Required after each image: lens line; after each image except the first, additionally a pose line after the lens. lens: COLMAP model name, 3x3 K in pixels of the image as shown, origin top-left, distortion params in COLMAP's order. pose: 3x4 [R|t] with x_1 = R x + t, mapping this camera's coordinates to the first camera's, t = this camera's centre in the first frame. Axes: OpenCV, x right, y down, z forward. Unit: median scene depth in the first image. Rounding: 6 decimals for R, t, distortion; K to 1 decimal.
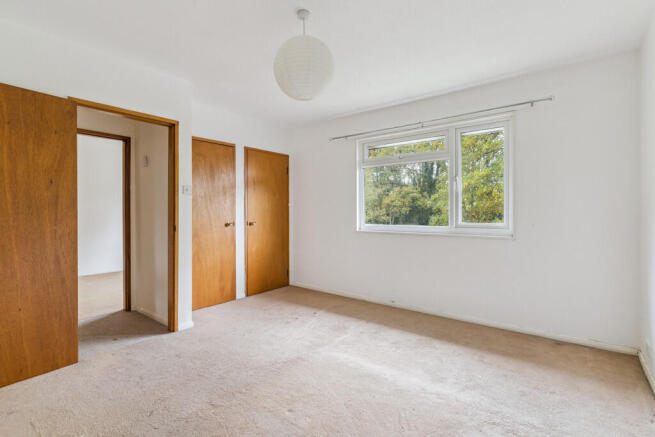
lens RADIAL K [[313.6, 0, 324.9], [0, 313.6, 214.7], [0, 0, 1]] dist [0.003836, 0.000515]
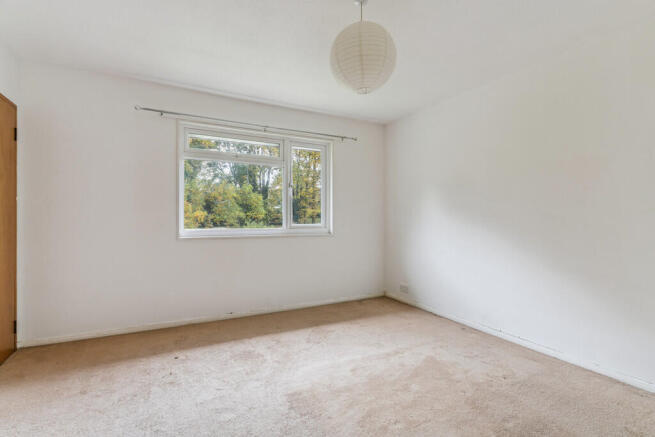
lens RADIAL K [[313.6, 0, 325.3], [0, 313.6, 217.9], [0, 0, 1]] dist [0.003836, 0.000515]
pose [[0.394676, -0.003020, 0.918815, -0.554957], [-0.000079, 0.999994, 0.003321, -0.001342], [-0.918820, -0.001384, 0.394674, 0.425272]]
